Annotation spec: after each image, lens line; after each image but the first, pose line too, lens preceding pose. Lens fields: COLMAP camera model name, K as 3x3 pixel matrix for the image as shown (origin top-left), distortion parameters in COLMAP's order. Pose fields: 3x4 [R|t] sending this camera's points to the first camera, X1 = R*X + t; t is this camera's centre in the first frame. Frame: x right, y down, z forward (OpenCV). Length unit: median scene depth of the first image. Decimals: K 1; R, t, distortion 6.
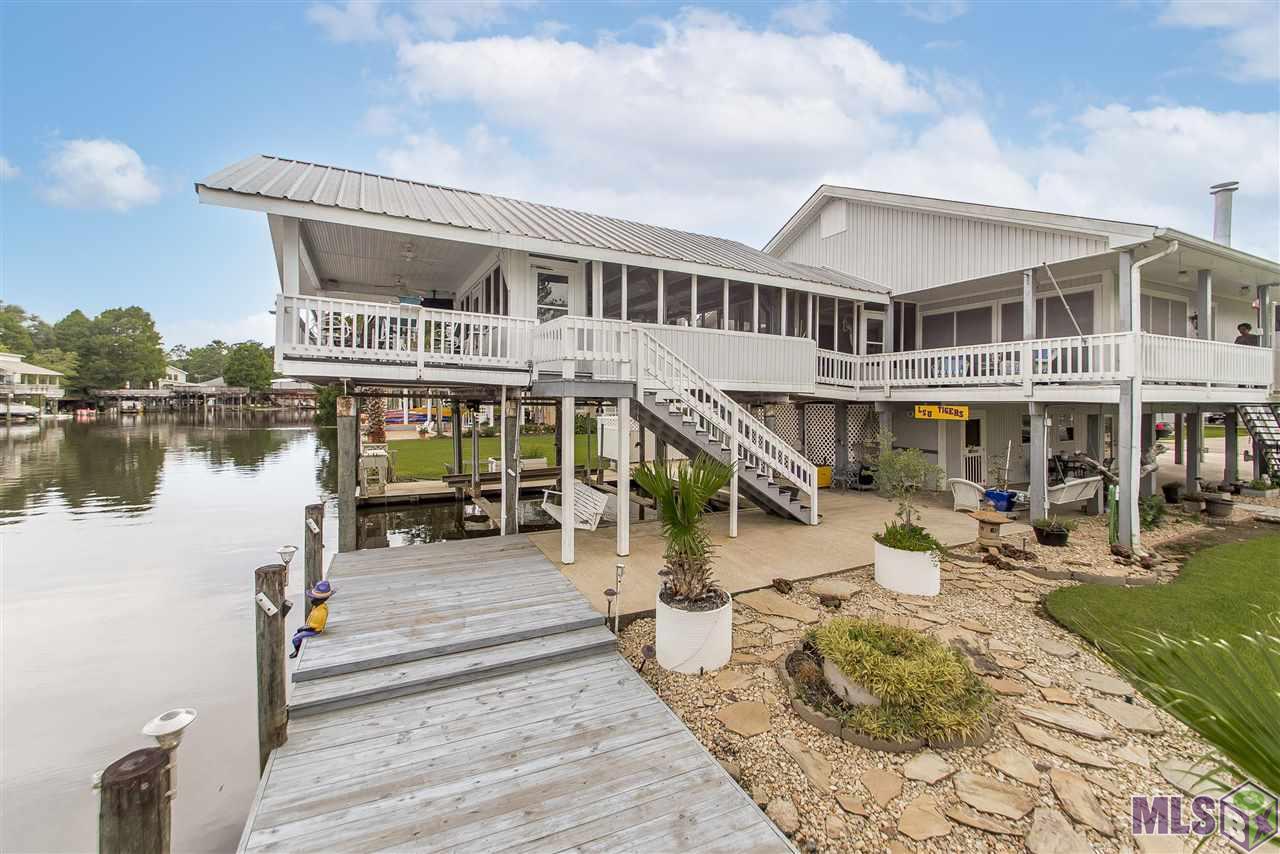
lens RADIAL K [[544.8, 0, 627.1], [0, 544.8, 401.7], [0, 0, 1]] dist [0.002796, 0.000351]
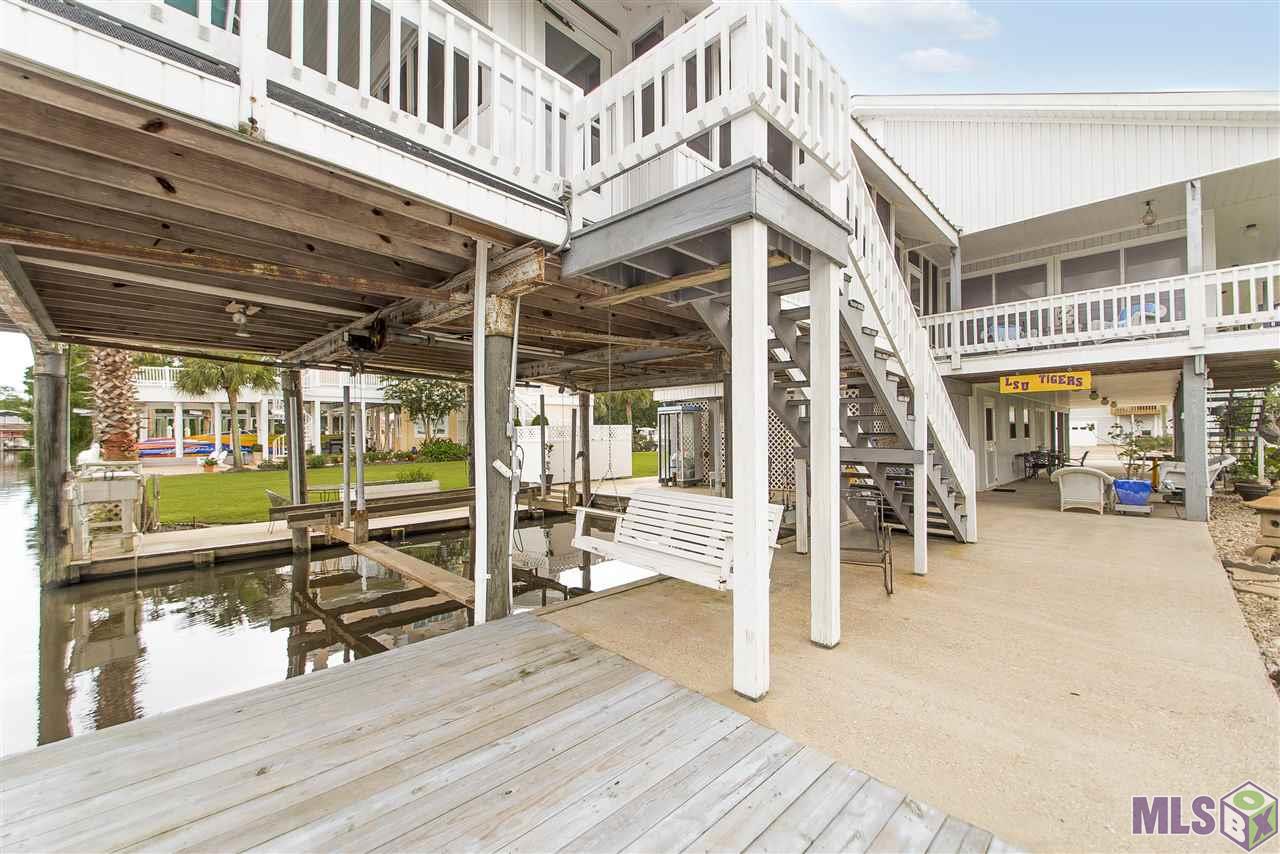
lens RADIAL K [[544.8, 0, 648.1], [0, 544.8, 427.6], [0, 0, 1]] dist [0.002796, 0.000351]
pose [[0.947427, -0.009395, 0.319833, -0.177239], [0.015023, 0.999773, -0.015134, 0.079346], [-0.319618, 0.019143, 0.947353, 0.423624]]
